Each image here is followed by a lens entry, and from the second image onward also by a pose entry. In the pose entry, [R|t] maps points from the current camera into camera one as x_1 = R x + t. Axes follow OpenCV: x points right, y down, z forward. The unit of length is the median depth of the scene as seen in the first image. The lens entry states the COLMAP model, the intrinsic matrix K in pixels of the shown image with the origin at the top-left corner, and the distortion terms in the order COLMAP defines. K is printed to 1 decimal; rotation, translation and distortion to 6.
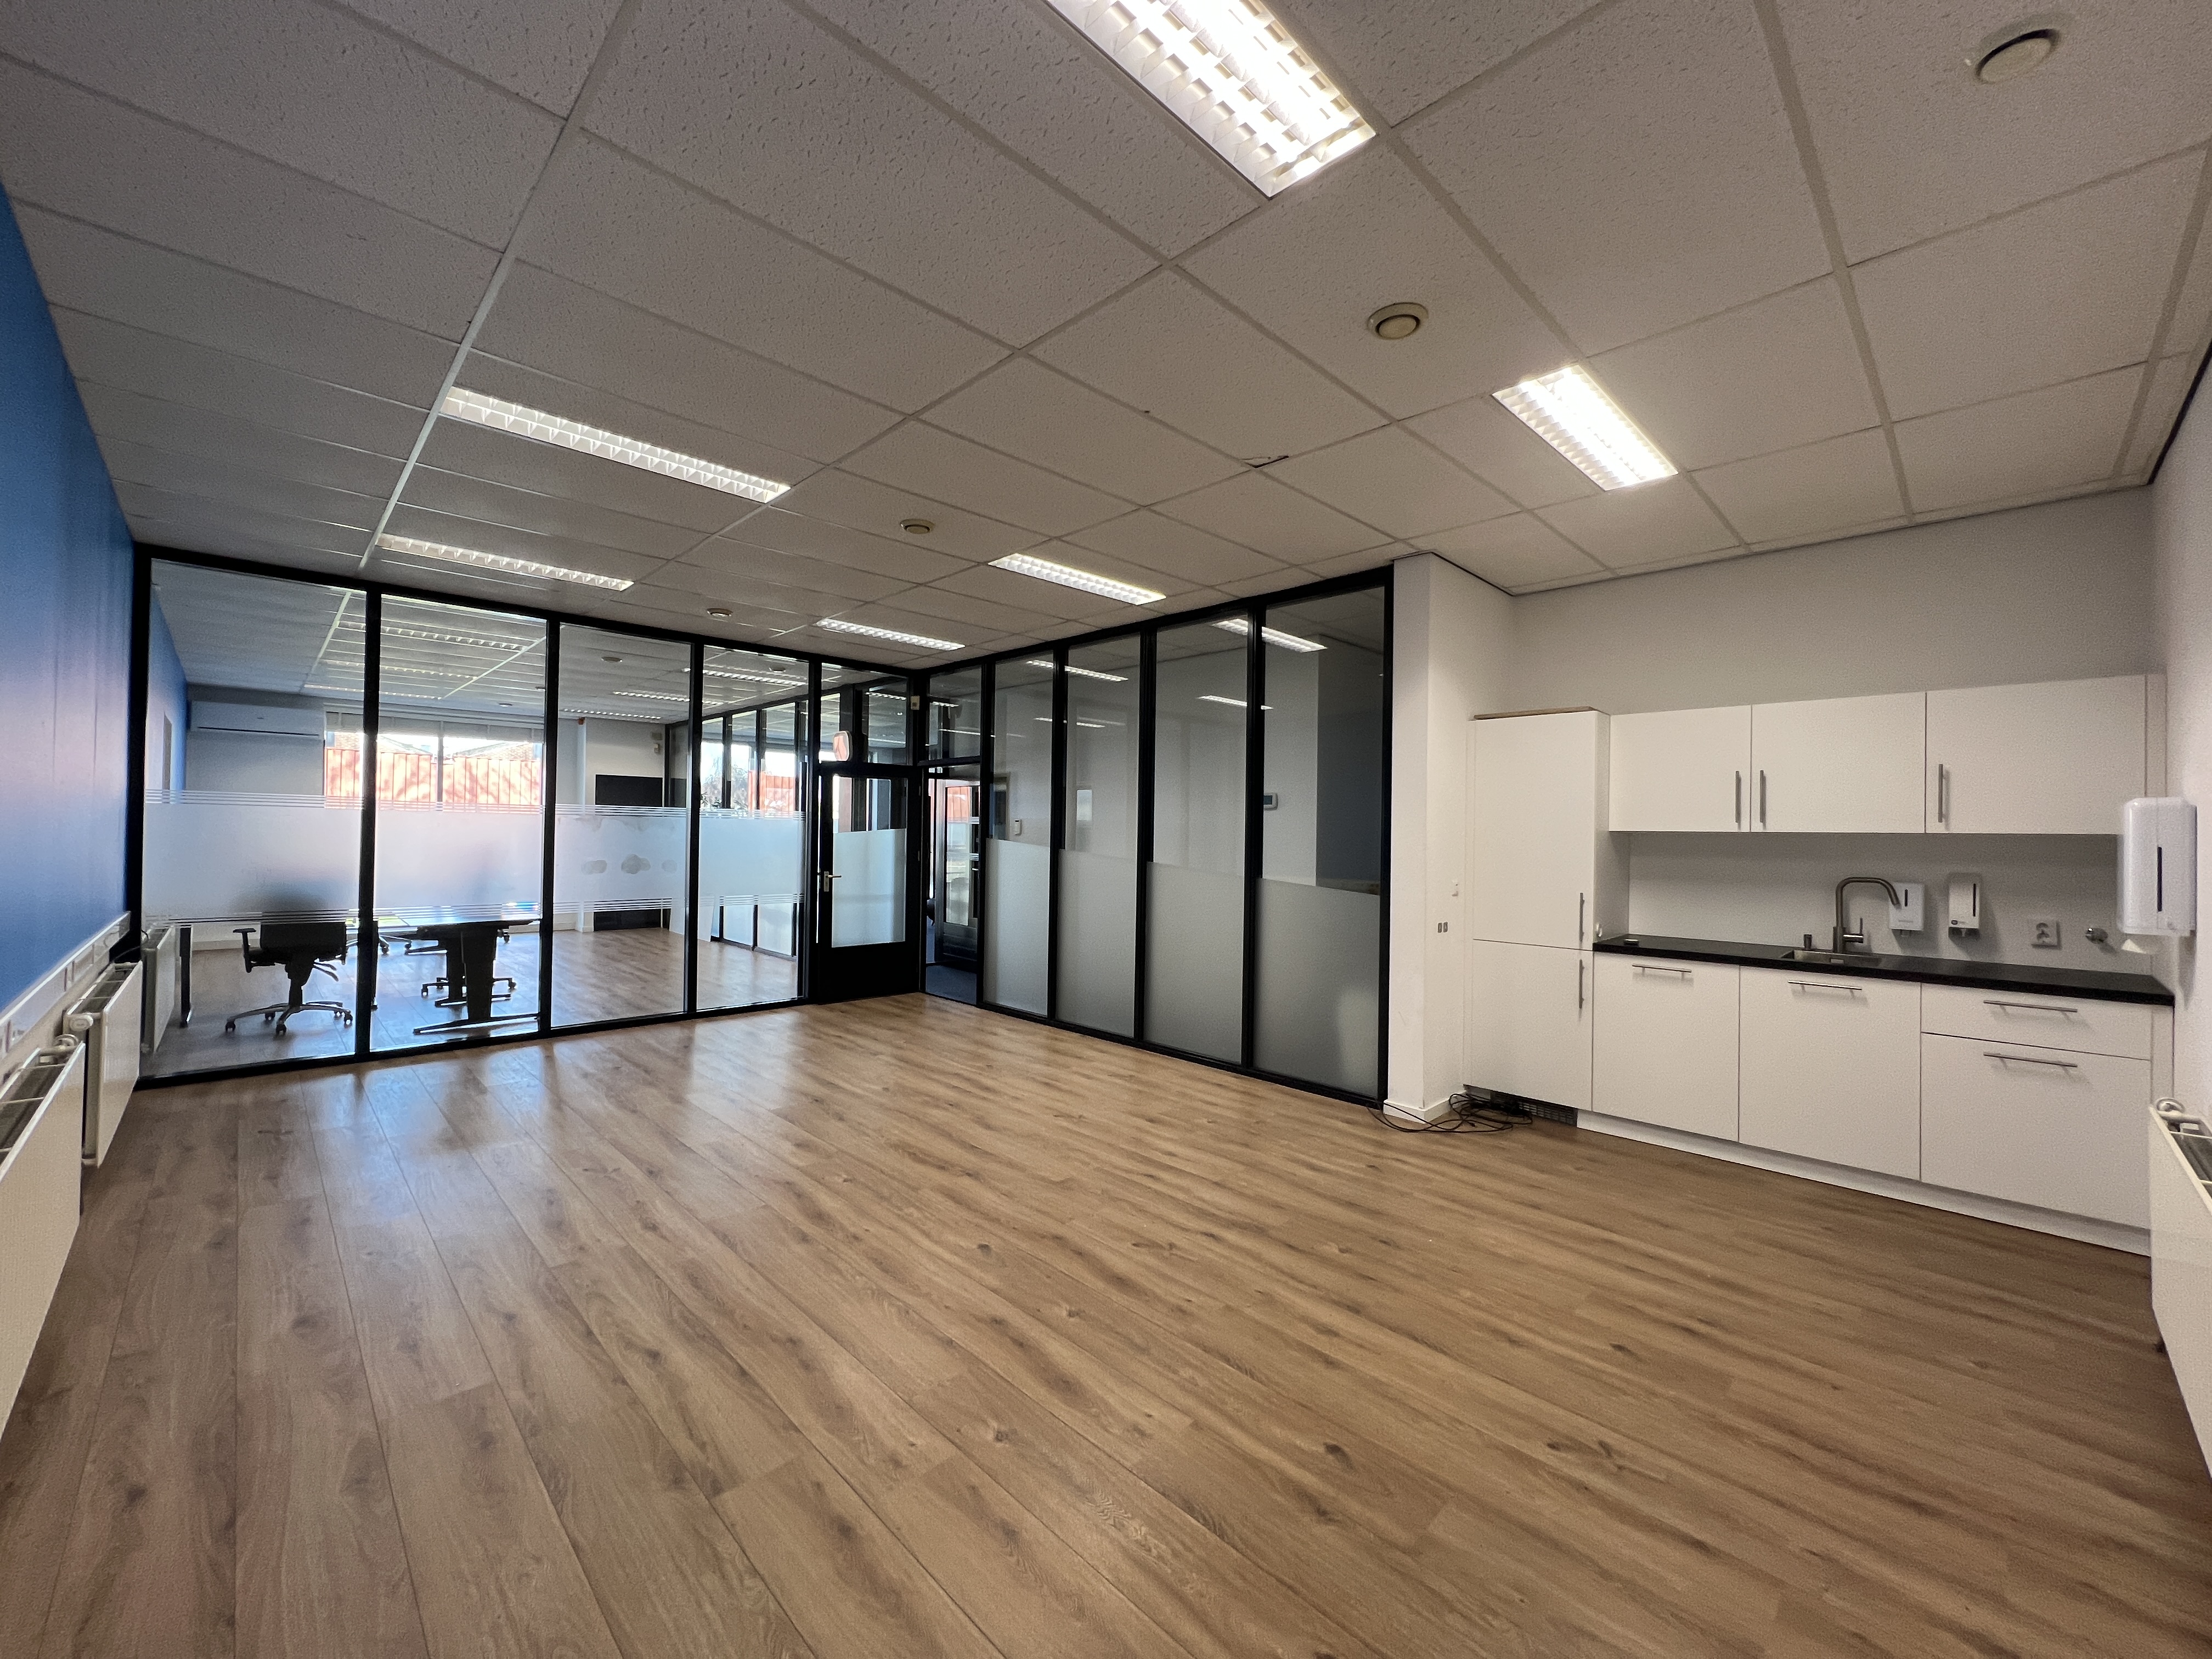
lens RADIAL K [[880.0, 0, 1101.5], [0, 880.0, 823.9], [0, 0, 1]] dist [-0.002451, 0.000403]
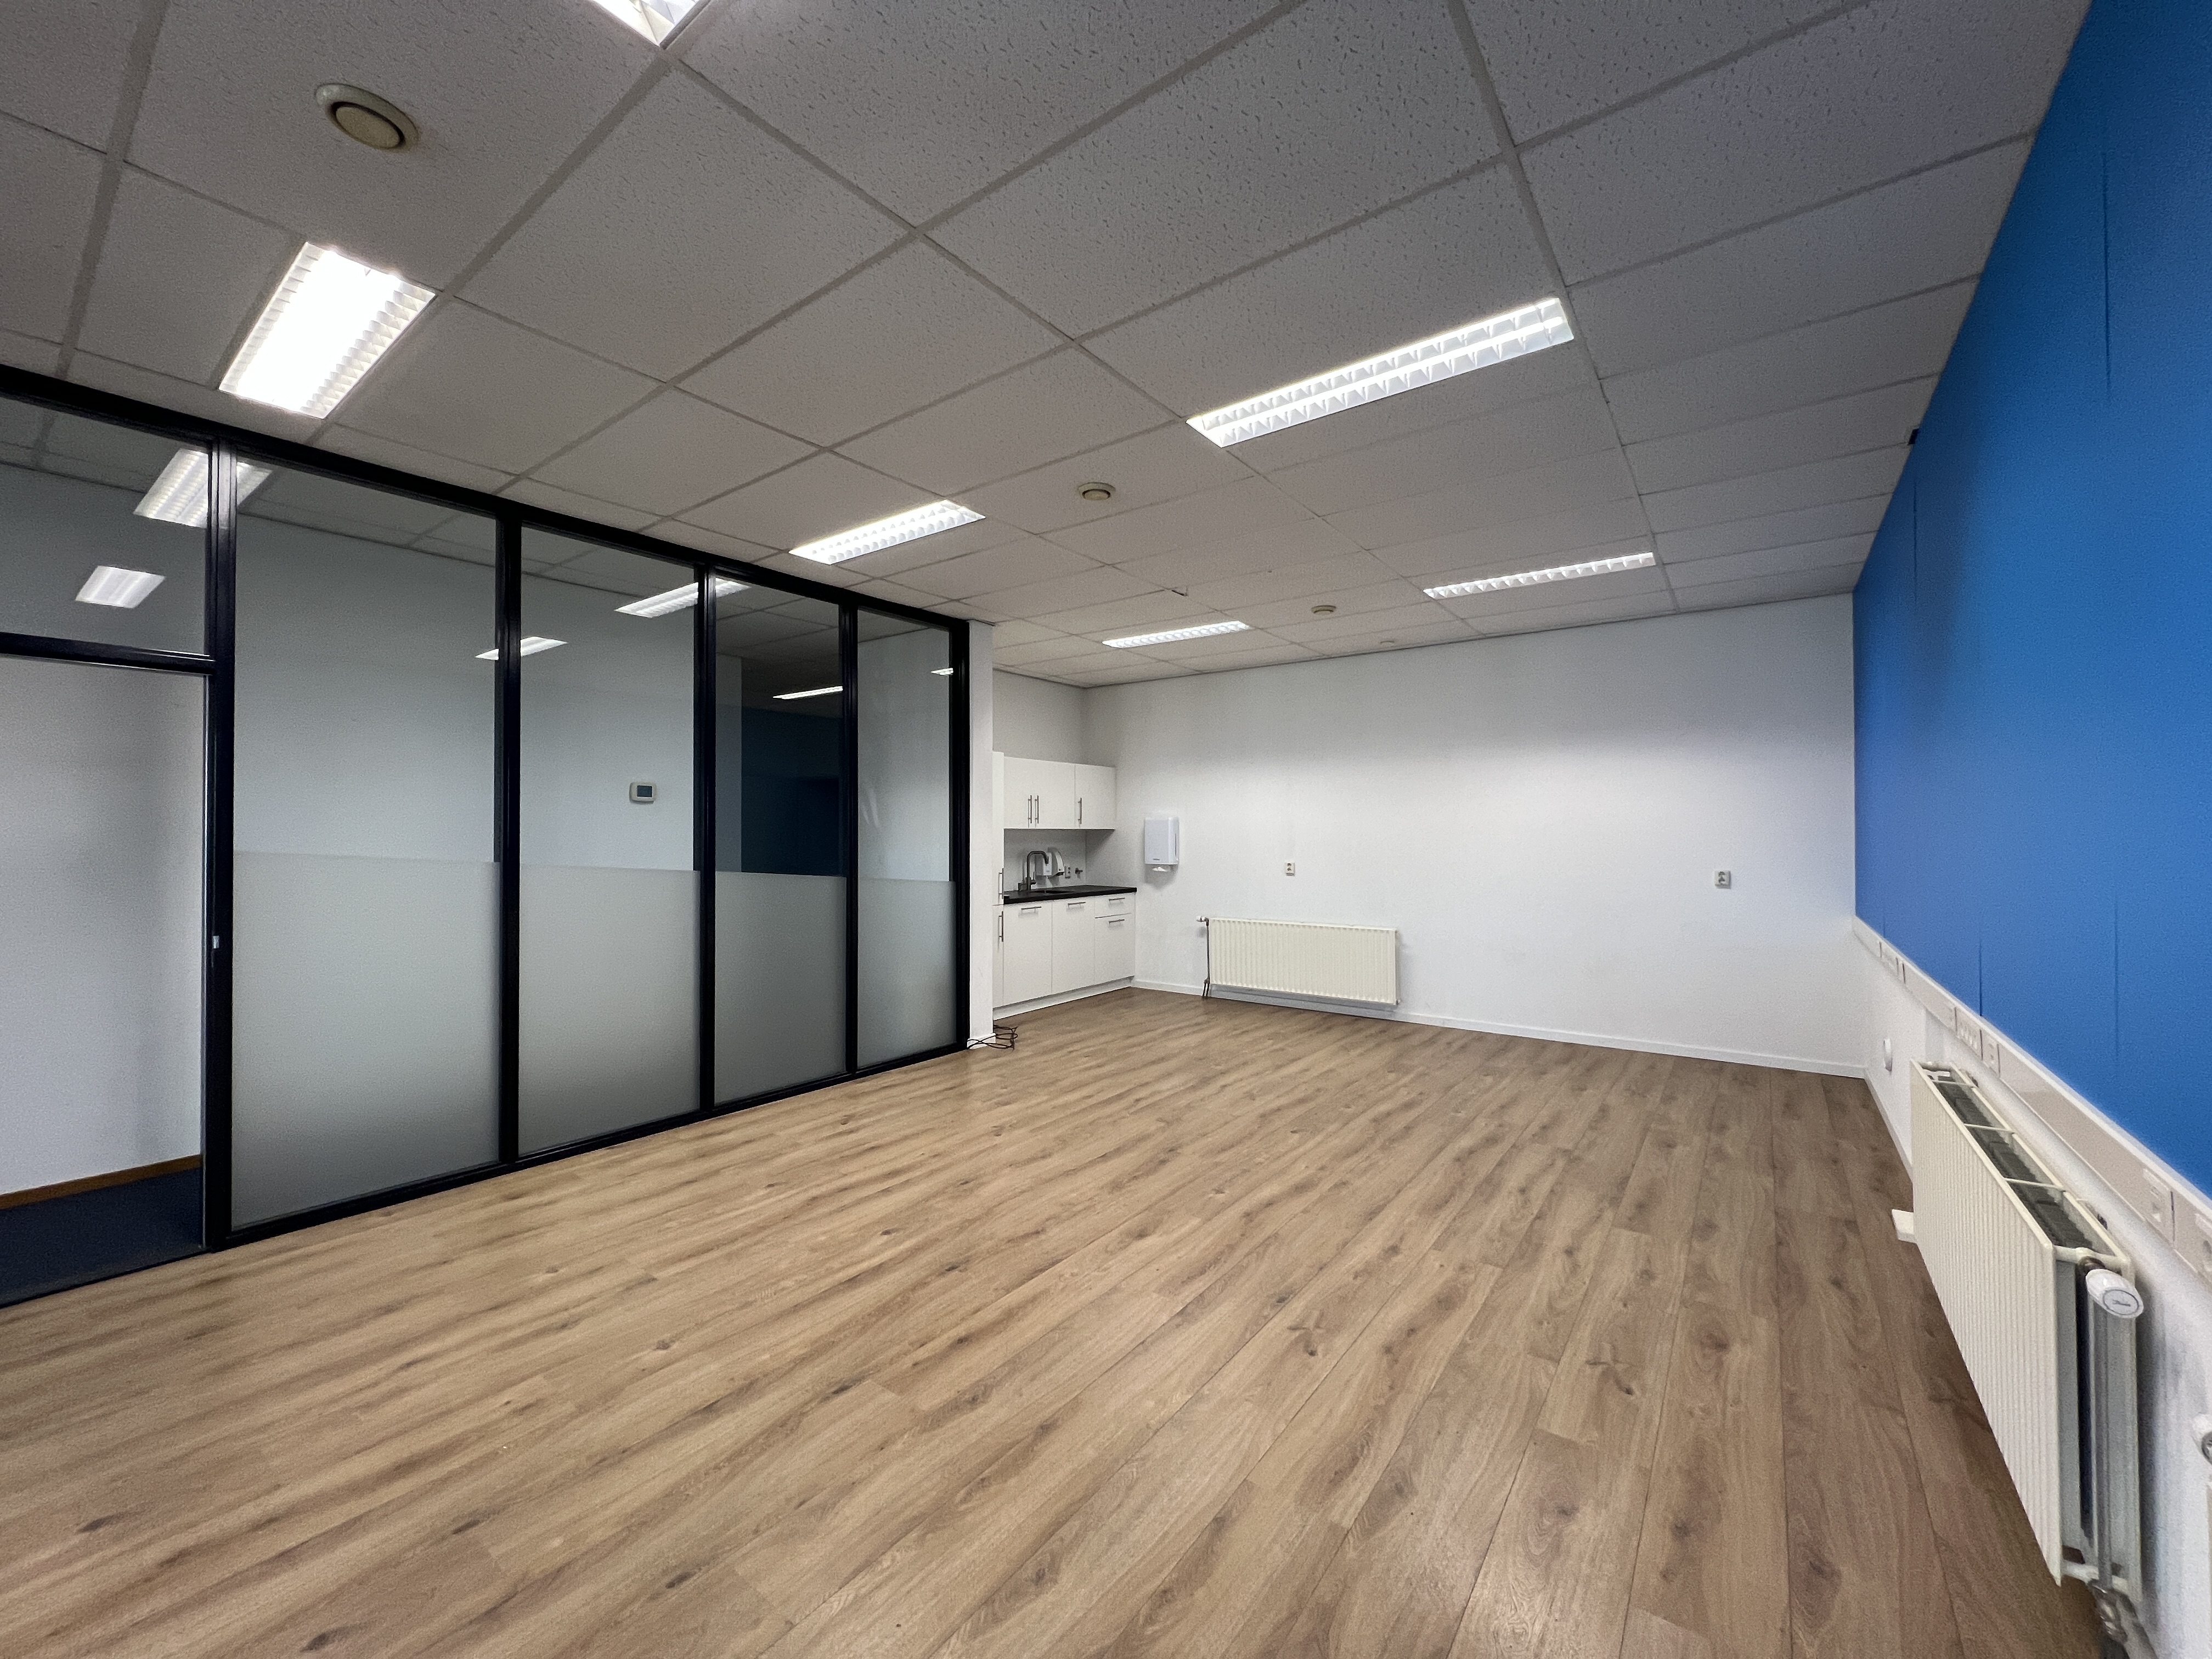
lens RADIAL K [[880.0, 0, 1101.5], [0, 880.0, 823.9], [0, 0, 1]] dist [-0.002451, 0.000403]
pose [[-0.150732, -0.003847, 0.988567, -1.268714], [-0.011709, 0.999929, 0.002106, -0.006984], [-0.988505, -0.011257, -0.150766, 1.314012]]
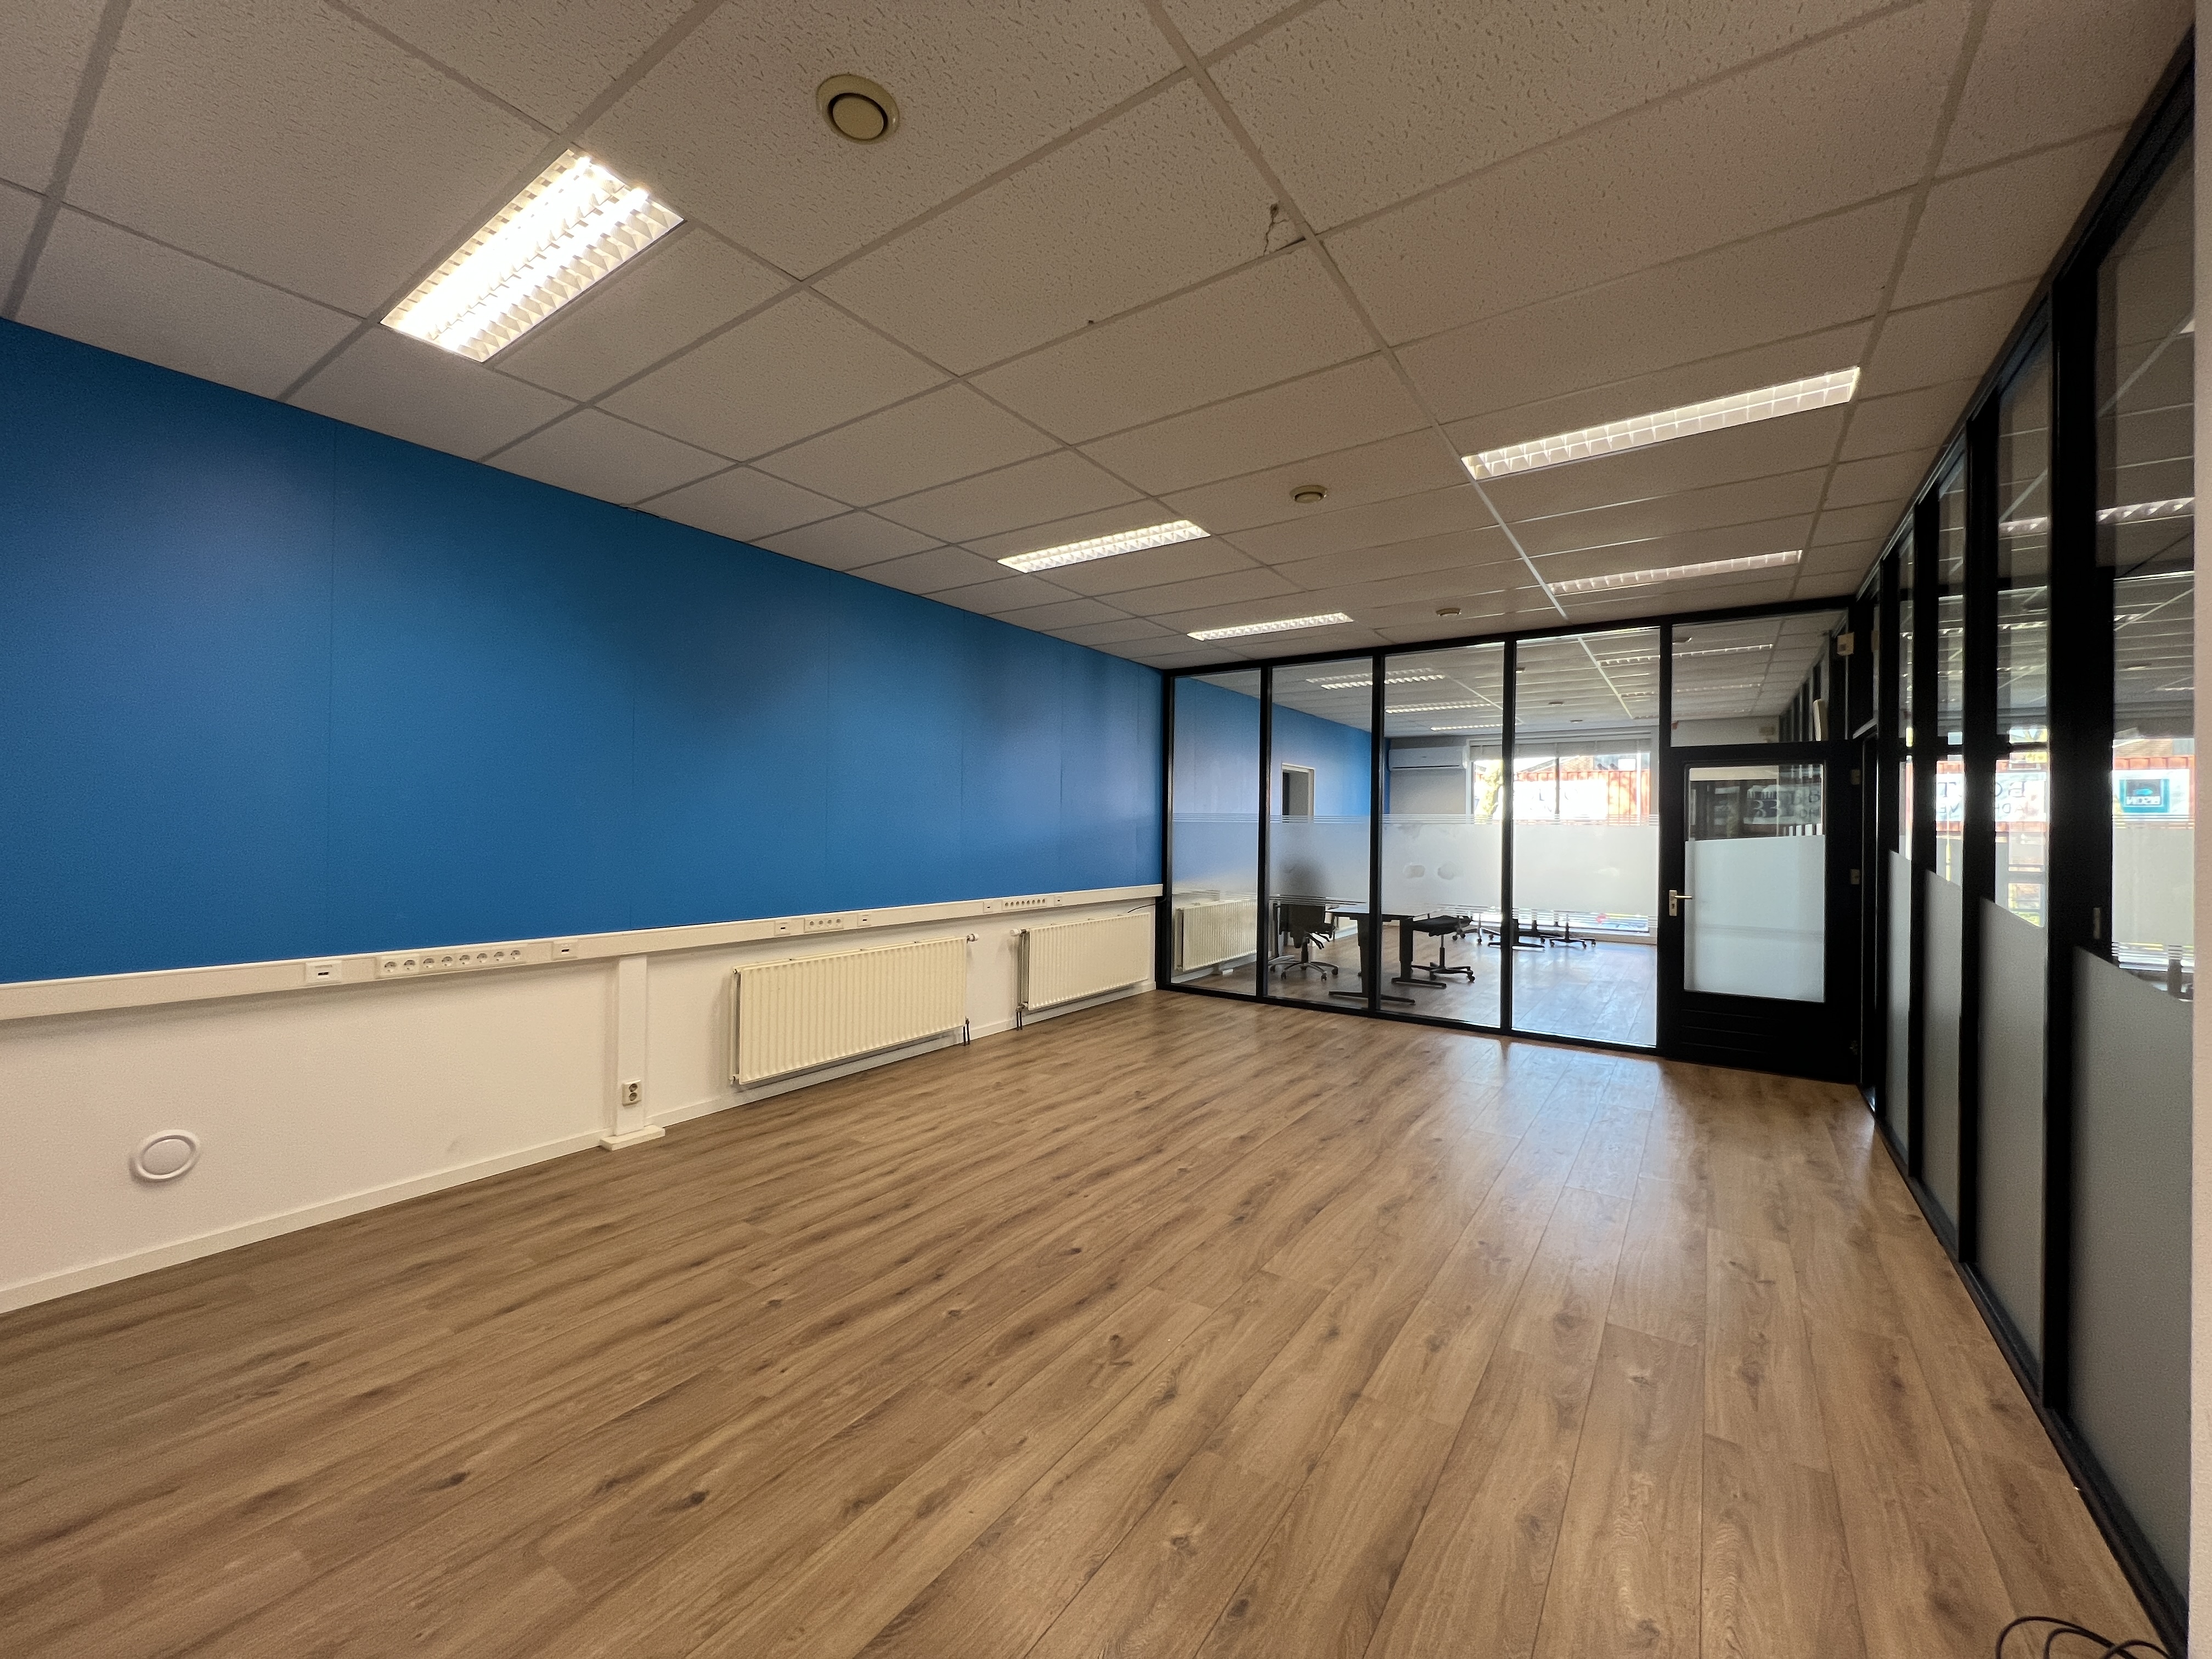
lens RADIAL K [[880.0, 0, 1101.5], [0, 880.0, 823.9], [0, 0, 1]] dist [-0.002451, 0.000403]
pose [[0.186254, -0.019189, -0.982314, 0.735537], [0.002565, 0.999815, -0.019045, 0.017890], [0.982498, 0.001027, 0.186269, 0.729957]]
